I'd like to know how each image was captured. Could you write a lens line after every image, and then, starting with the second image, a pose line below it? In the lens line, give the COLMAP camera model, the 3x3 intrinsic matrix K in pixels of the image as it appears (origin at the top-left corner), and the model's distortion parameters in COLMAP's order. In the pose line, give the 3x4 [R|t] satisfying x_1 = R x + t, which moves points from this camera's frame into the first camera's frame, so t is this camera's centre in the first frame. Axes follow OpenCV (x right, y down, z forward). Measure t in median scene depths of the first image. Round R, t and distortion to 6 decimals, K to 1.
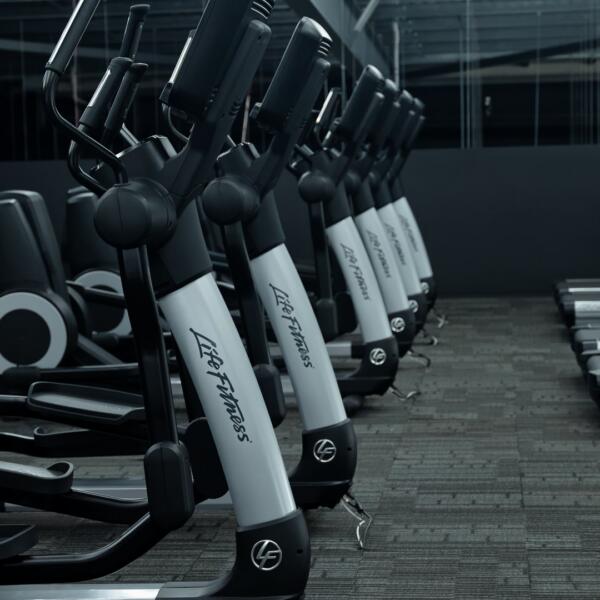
lens RADIAL K [[1690.1, 0, 300.0], [0, 1690.1, 300.0], [0, 0, 1]] dist [0.135242, 0.646784]
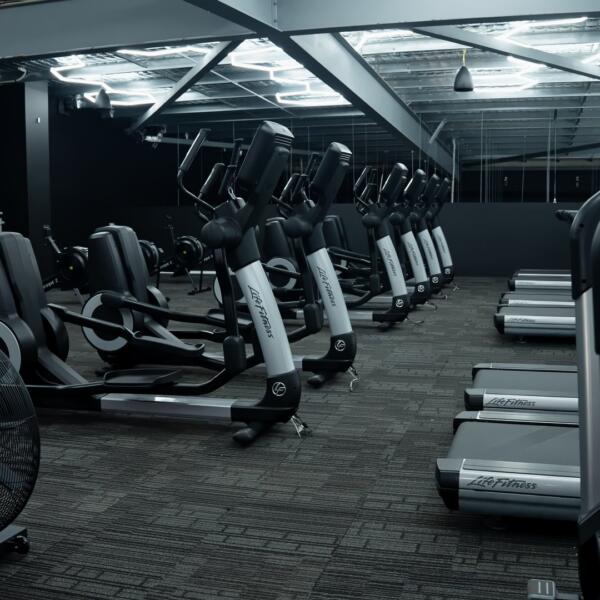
lens RADIAL K [[846.7, 0, 300.0], [0, 846.7, 300.0], [0, 0, 1]] dist [-0.119524, 0.066951]
pose [[0.984824, 0.037672, -0.169418, 0.104624], [-0.032262, 0.998881, 0.034577, -0.002601], [0.170531, -0.028586, 0.984938, -0.042815]]
